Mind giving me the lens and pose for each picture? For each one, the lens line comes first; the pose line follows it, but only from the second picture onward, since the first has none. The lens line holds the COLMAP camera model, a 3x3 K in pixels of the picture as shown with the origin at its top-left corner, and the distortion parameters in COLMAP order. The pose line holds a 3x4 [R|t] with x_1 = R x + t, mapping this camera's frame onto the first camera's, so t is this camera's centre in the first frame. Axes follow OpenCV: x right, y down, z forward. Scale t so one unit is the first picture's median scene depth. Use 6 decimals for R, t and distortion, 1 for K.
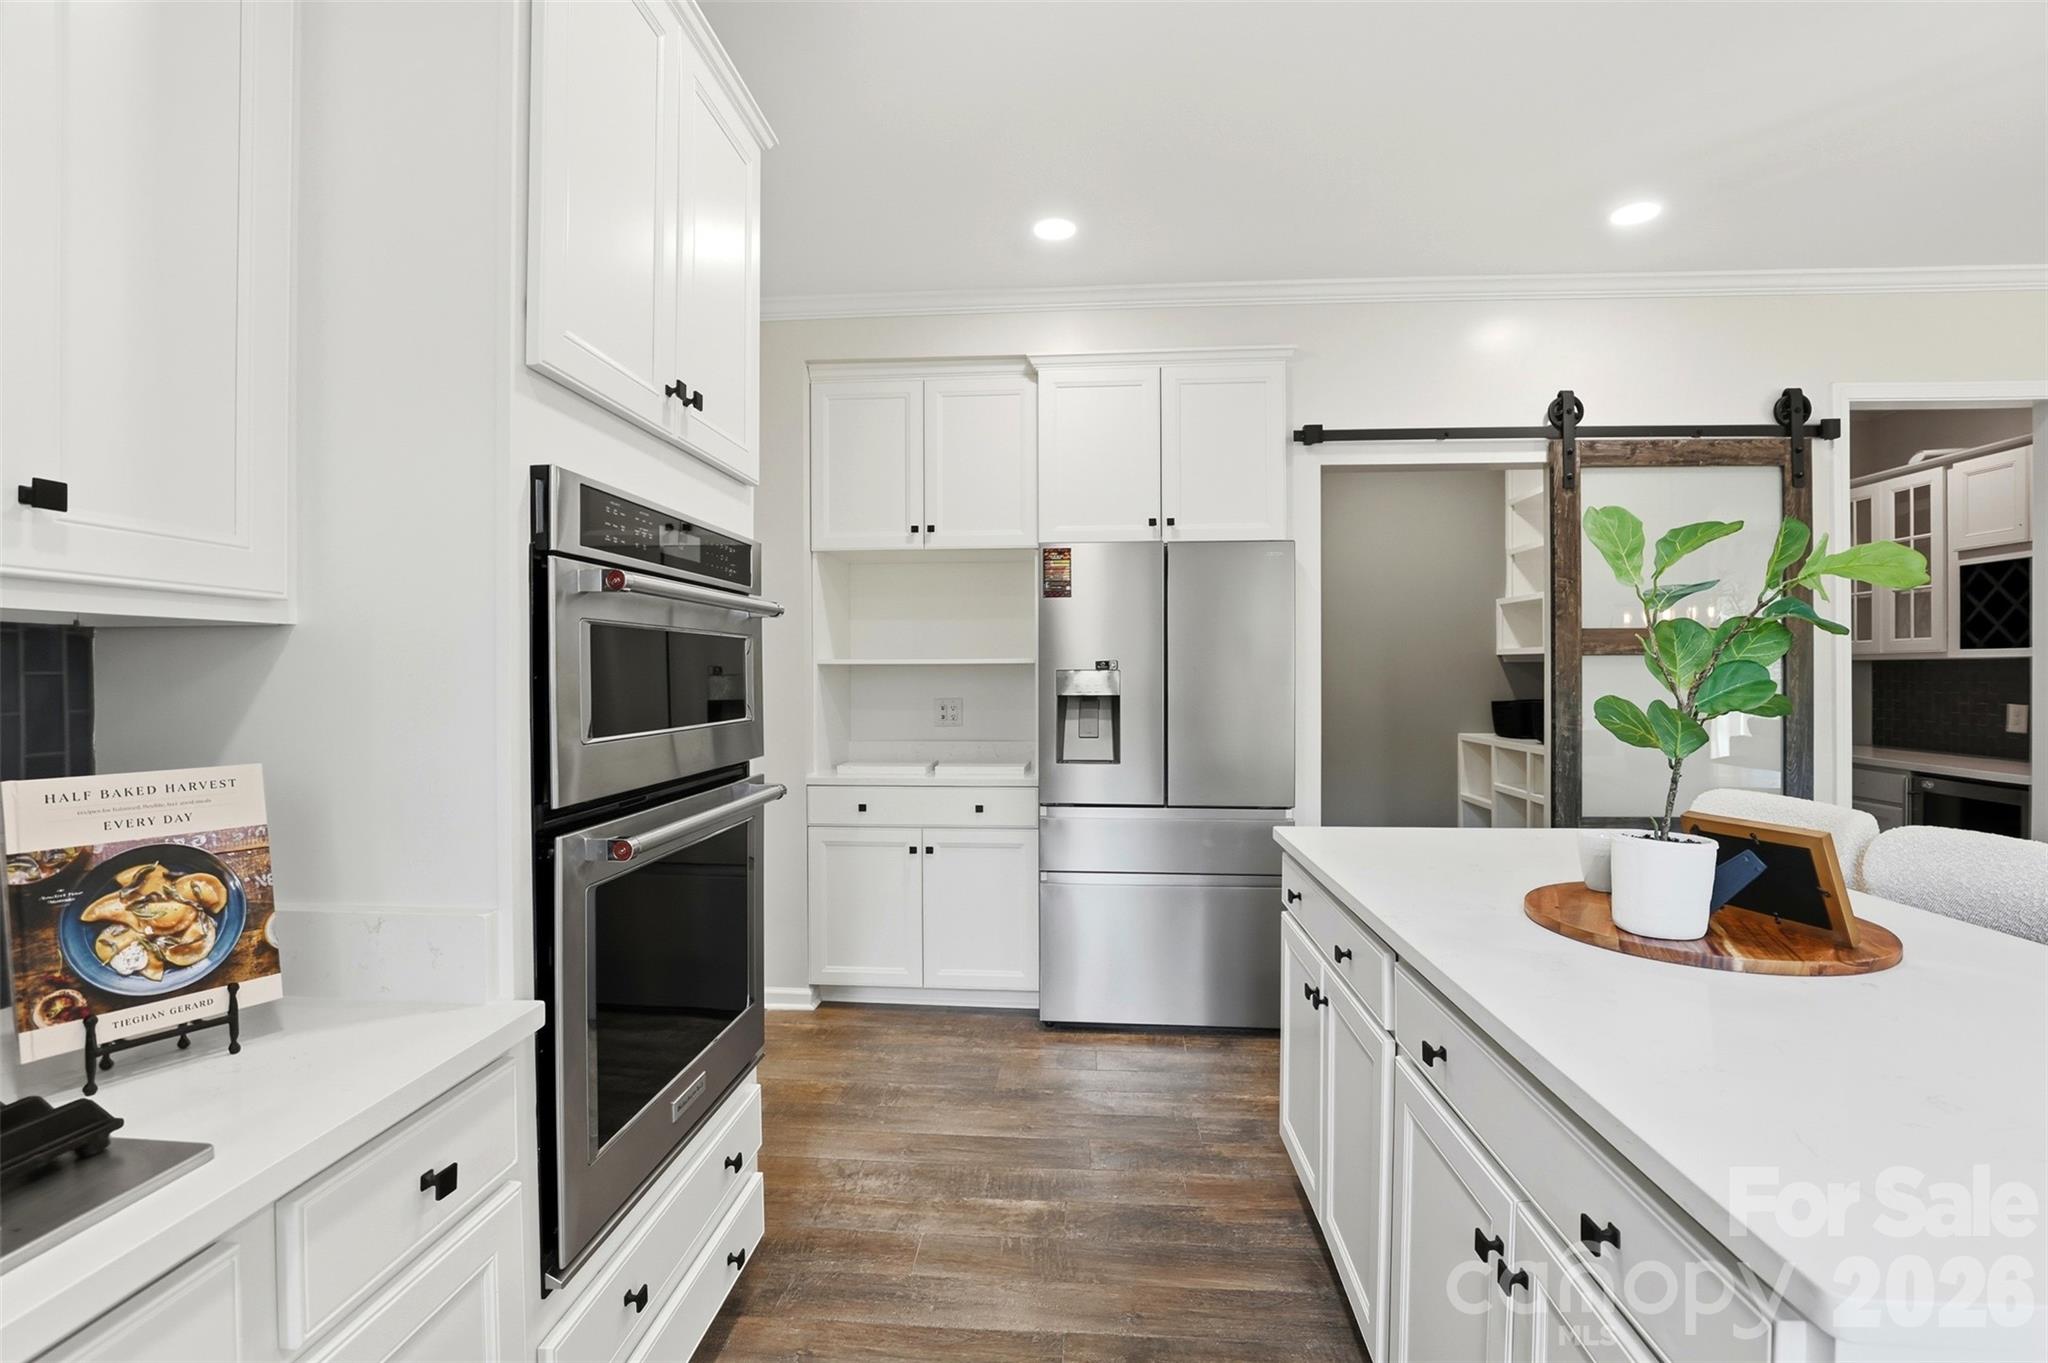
lens RADIAL K [[958.9, 0, 1020.7], [0, 958.9, 677.9], [0, 0, 1]] dist [-0.025361, 0.000399]
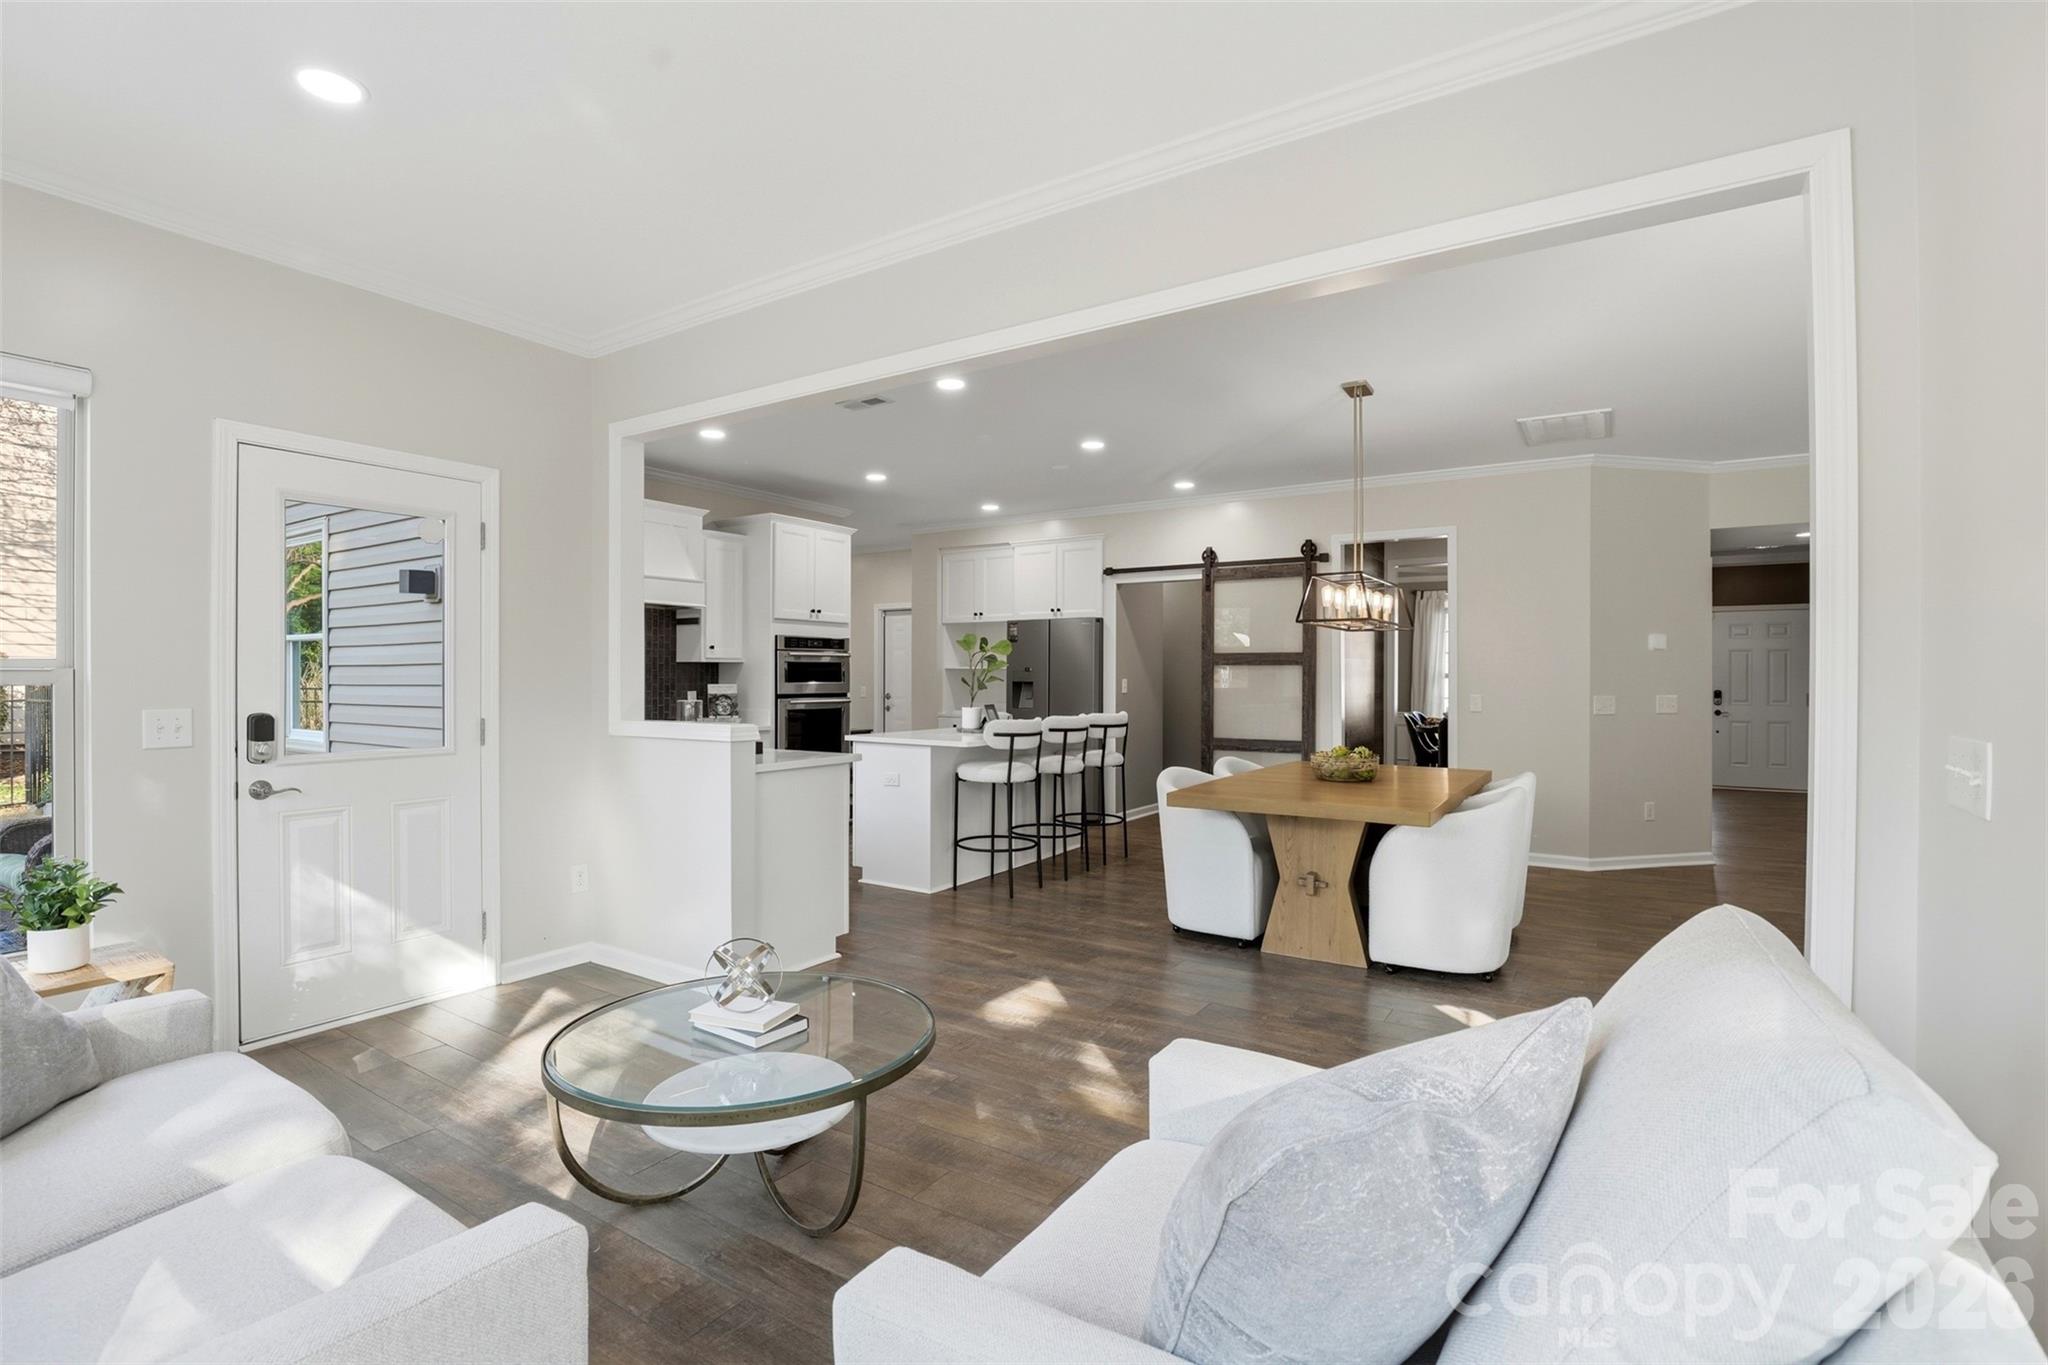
lens RADIAL K [[958.9, 0, 1020.7], [0, 958.9, 678.9], [0, 0, 1]] dist [-0.025361, 0.000399]
pose [[0.868829, 0.006986, -0.495062, 1.317566], [-0.007005, 0.999974, 0.001817, 0.008175], [0.495062, 0.001889, 0.868856, -1.194051]]
